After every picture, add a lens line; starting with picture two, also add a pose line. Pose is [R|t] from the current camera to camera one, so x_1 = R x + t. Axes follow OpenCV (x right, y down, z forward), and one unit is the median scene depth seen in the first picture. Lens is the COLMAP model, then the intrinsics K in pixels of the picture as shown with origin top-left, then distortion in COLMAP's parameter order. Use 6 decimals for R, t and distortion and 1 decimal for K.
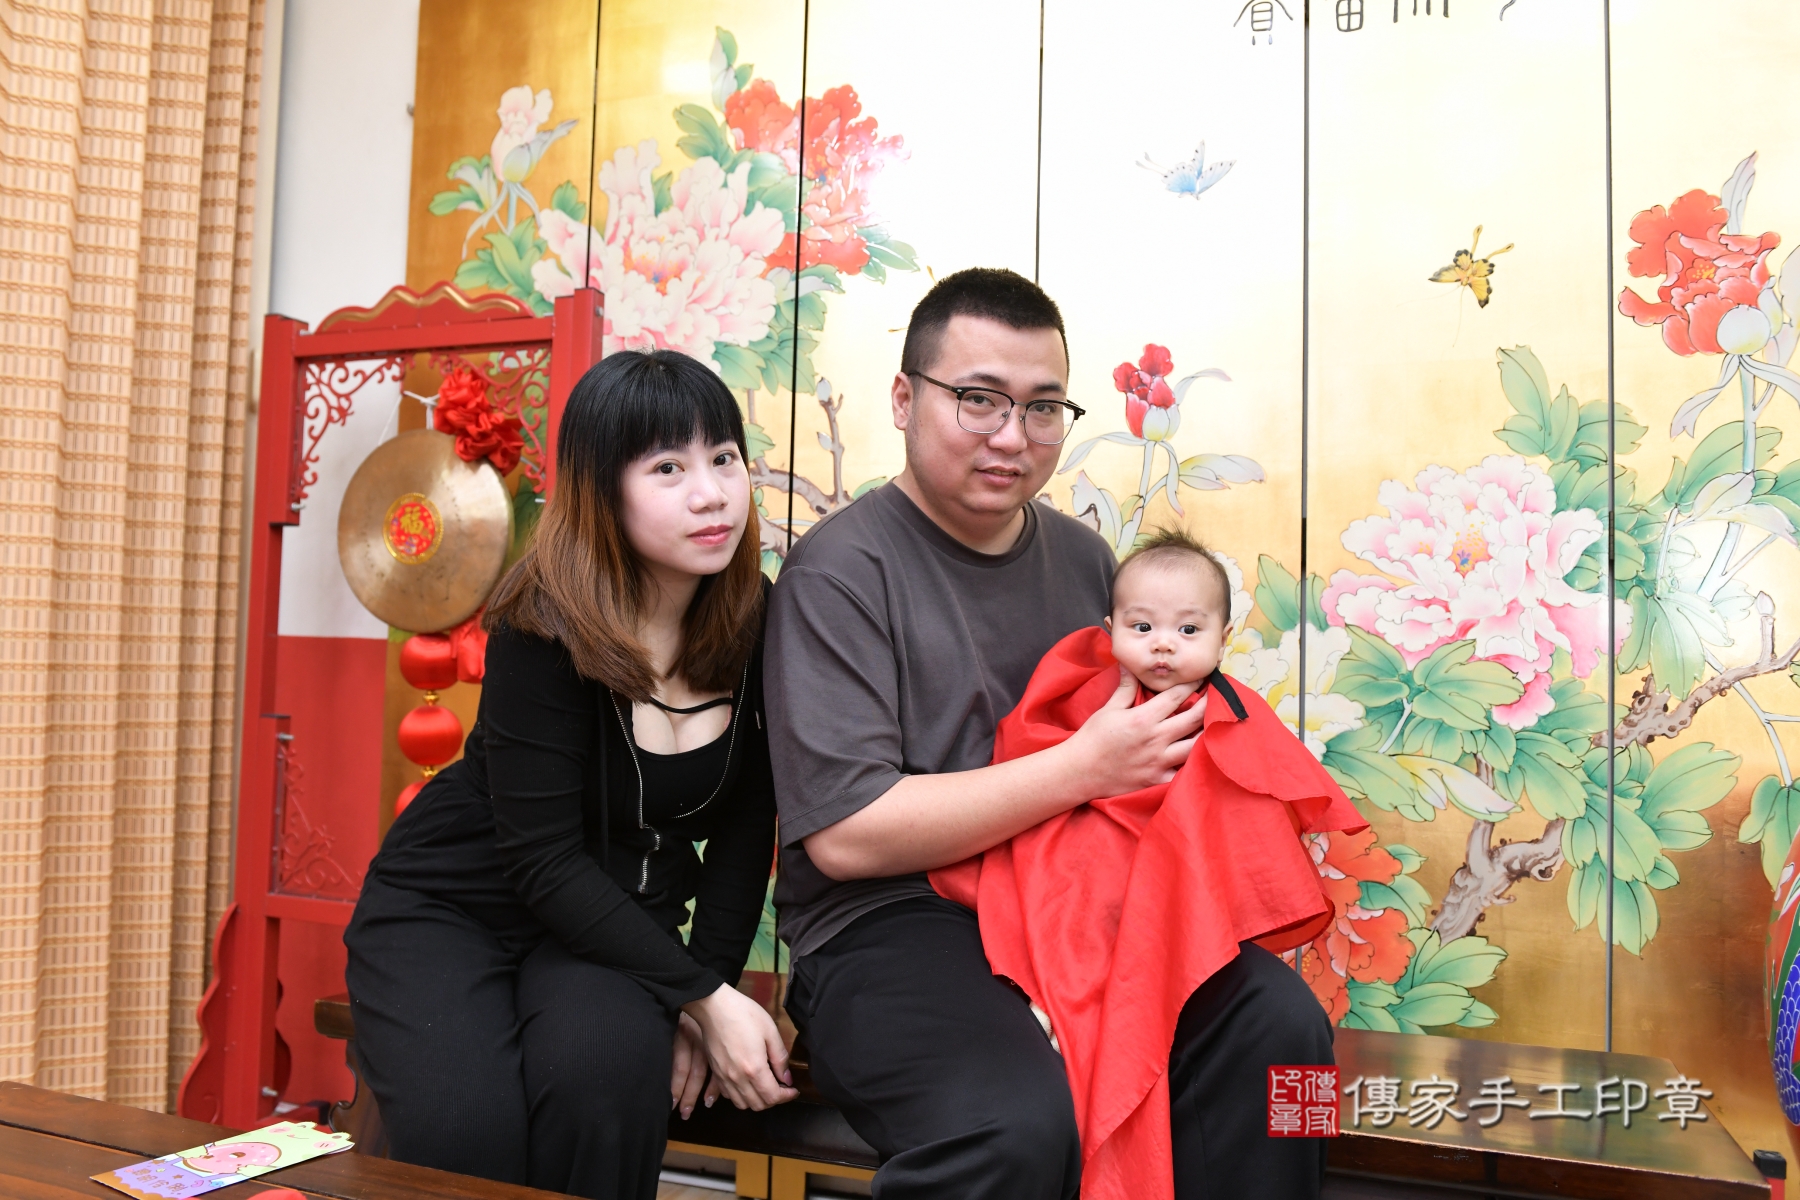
lens RADIAL K [[1388.8, 0, 878.1], [0, 1388.8, 598.9], [0, 0, 1]] dist [-0.030142, -0.005529]
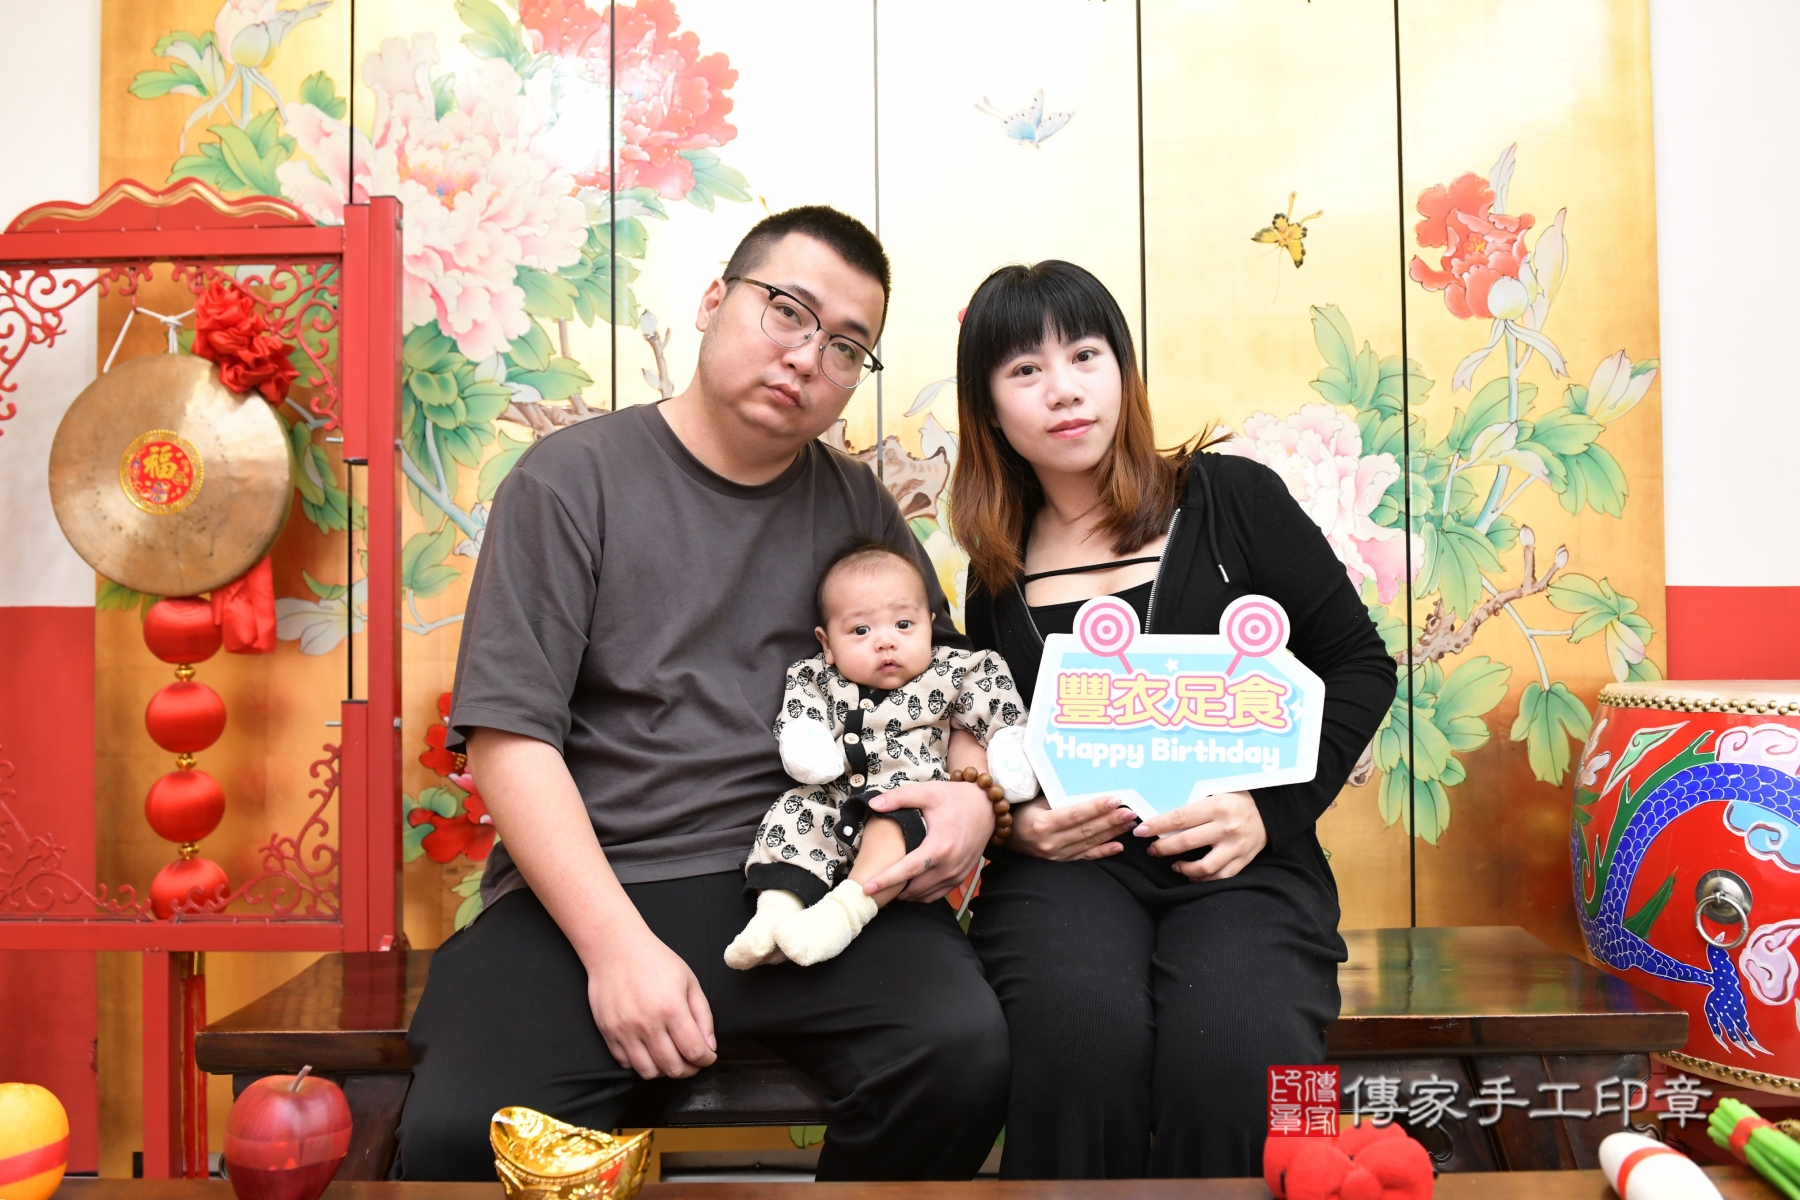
lens RADIAL K [[1388.8, 0, 884.3], [0, 1388.8, 603.0], [0, 0, 1]] dist [-0.030142, -0.005529]
pose [[0.939769, -0.030919, 0.340409, -0.232164], [0.018707, 0.999060, 0.039099, 0.004258], [-0.341298, -0.030376, 0.939464, 0.071360]]
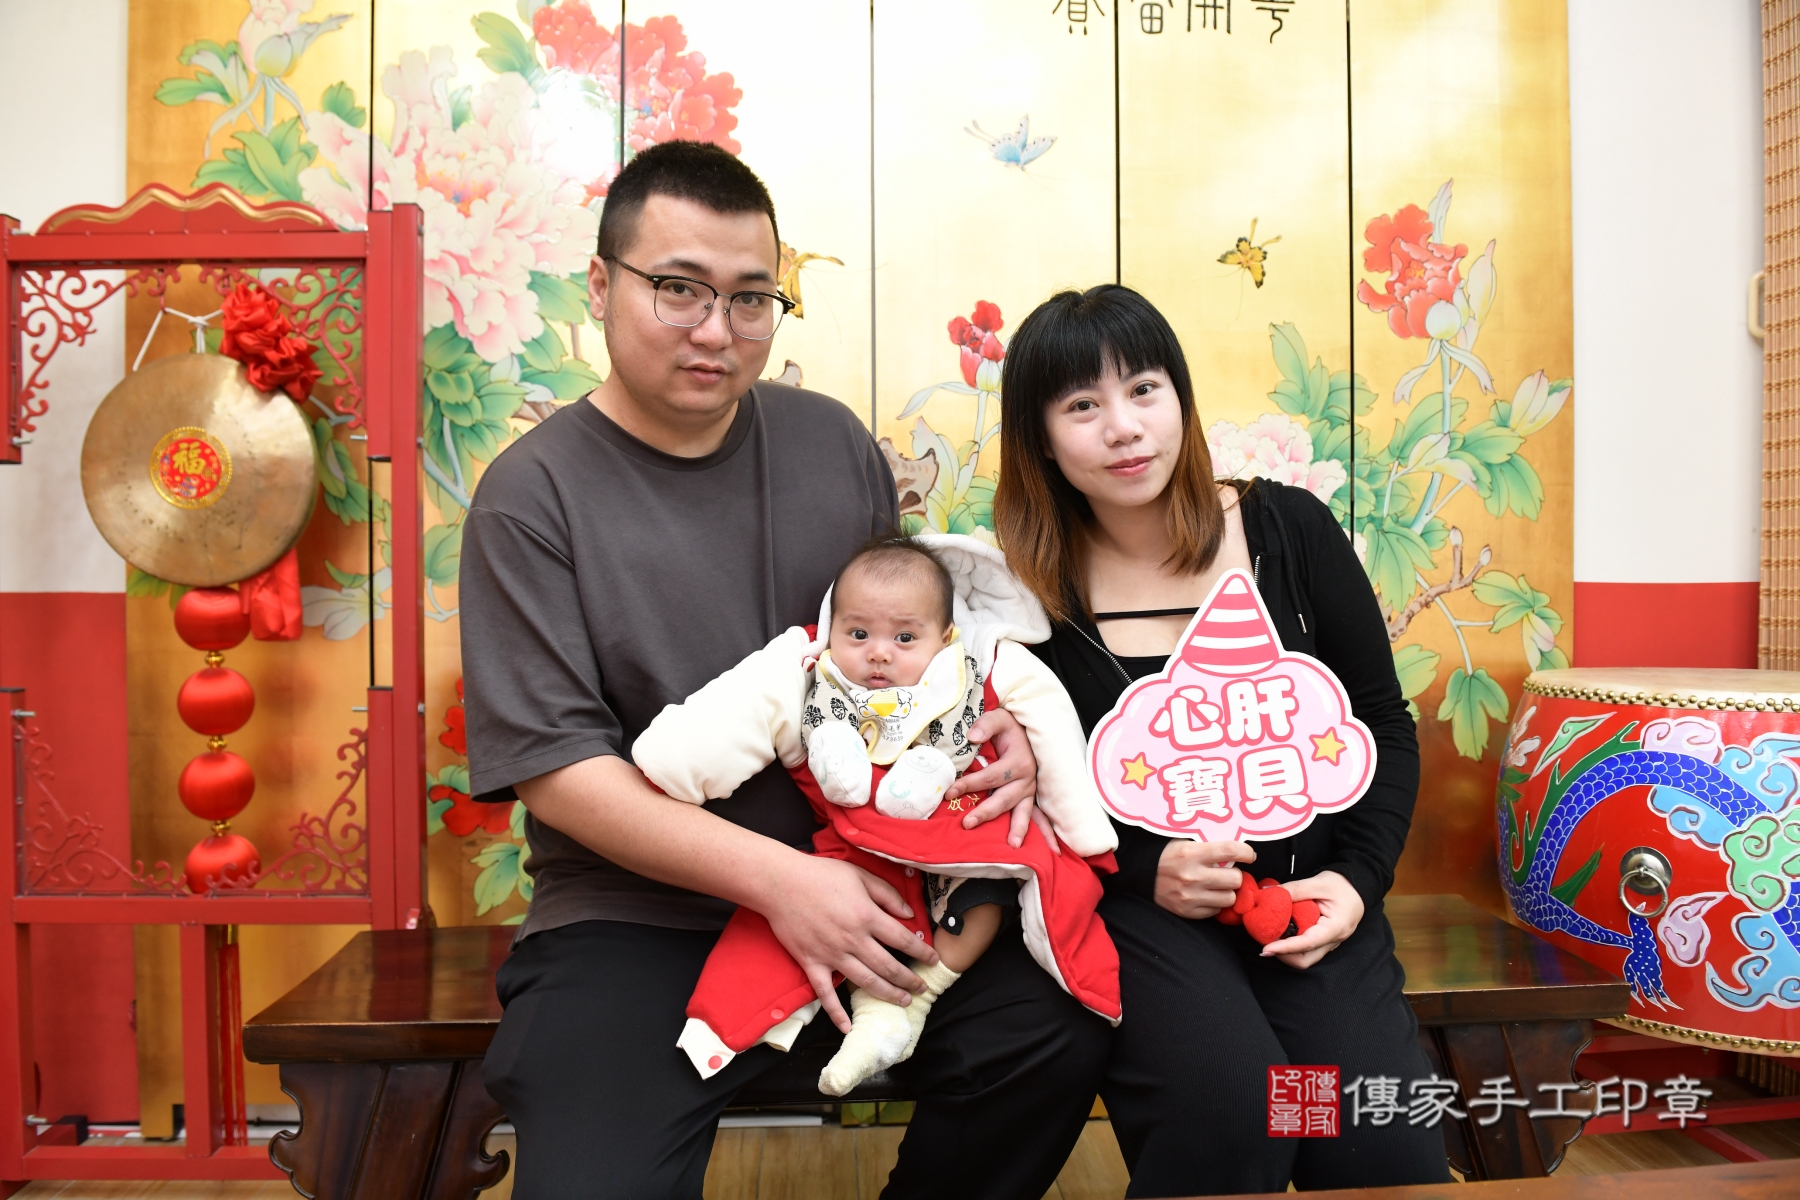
lens RADIAL K [[1217.4, 0, 887.7], [0, 1217.4, 604.1], [0, 0, 1]] dist [-0.051008, -0.004030]
pose [[0.918562, -0.038223, 0.393423, -0.255660], [0.009410, 0.997146, 0.074907, -0.019317], [-0.395164, -0.065104, 0.916301, 0.144937]]
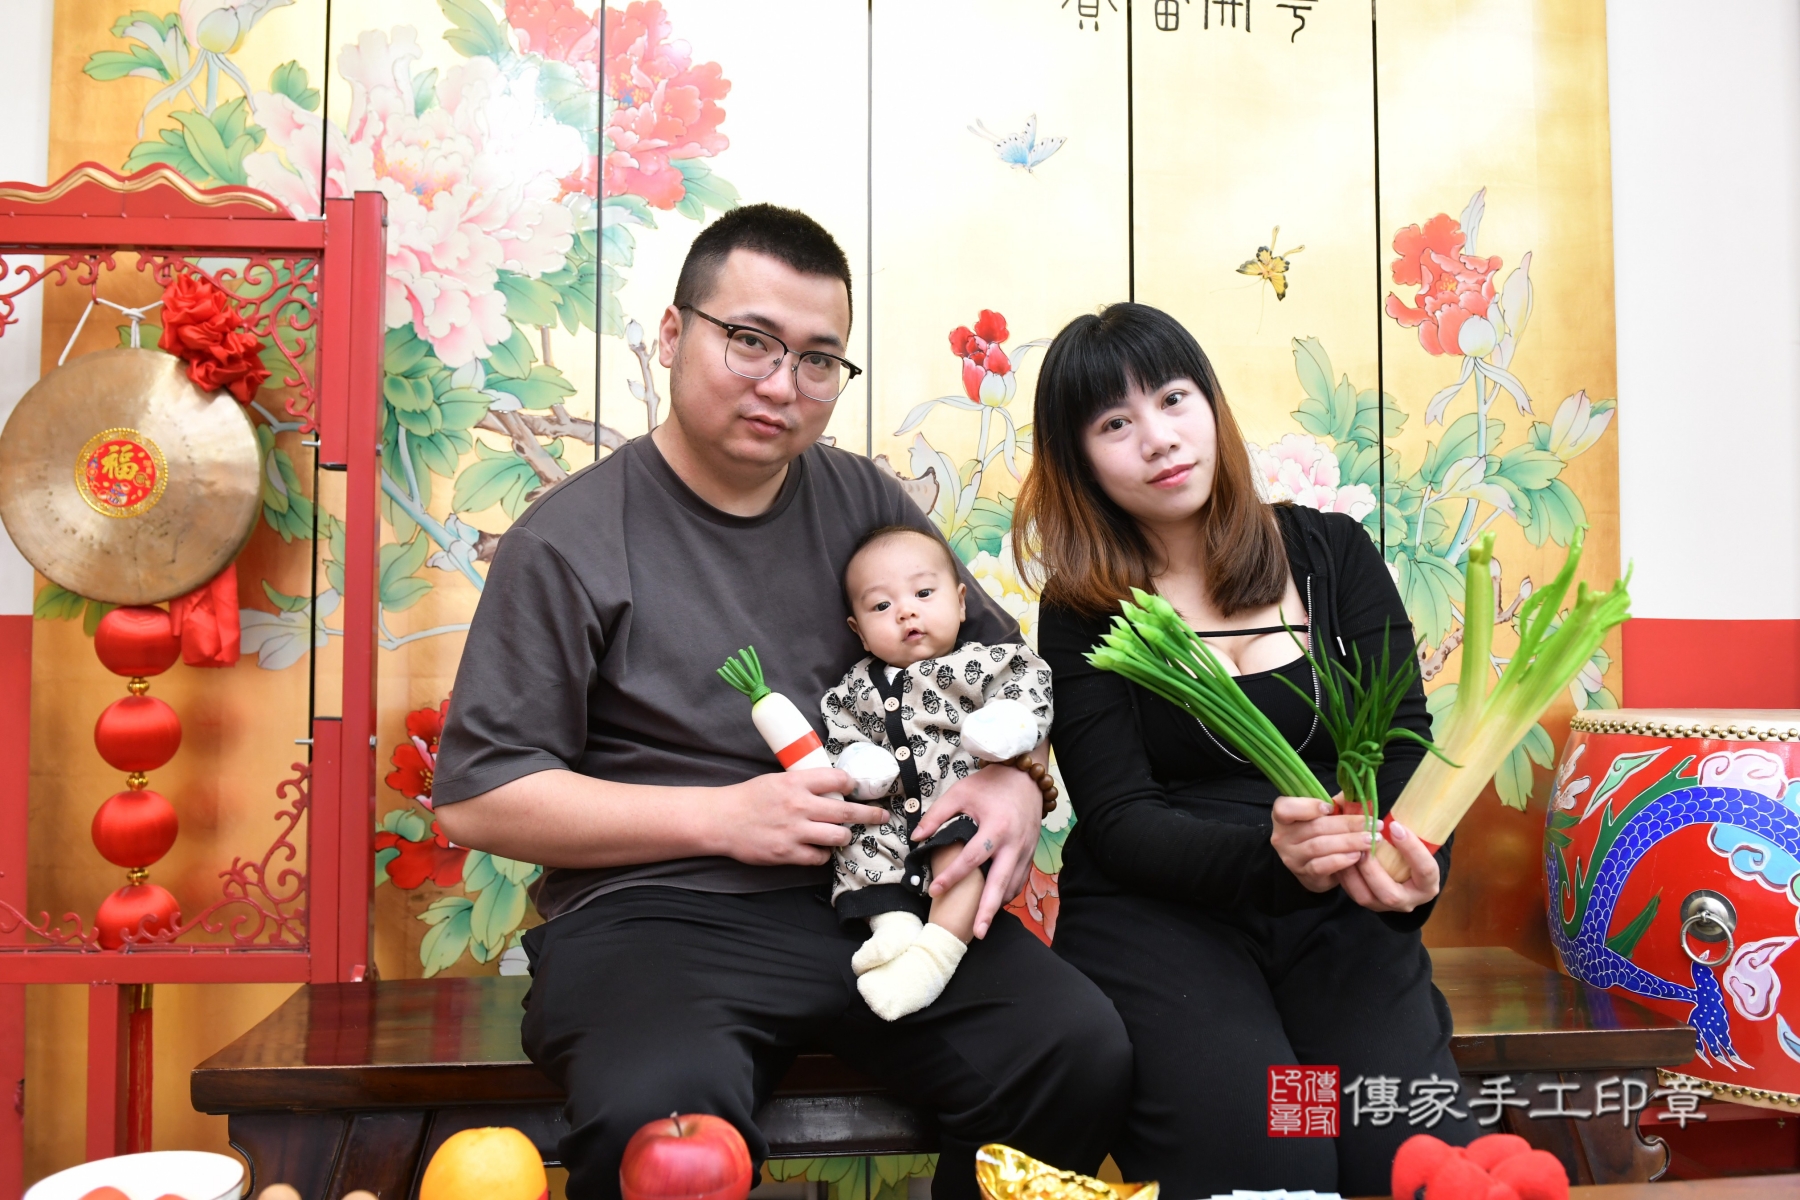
lens RADIAL K [[1388.8, 0, 888.0], [0, 1388.8, 603.9], [0, 0, 1]] dist [-0.030142, -0.005529]
pose [[0.905020, -0.009924, 0.425252, -0.302160], [0.001452, 0.999794, 0.020242, 0.009558], [-0.425365, -0.017702, 0.904849, 0.113122]]
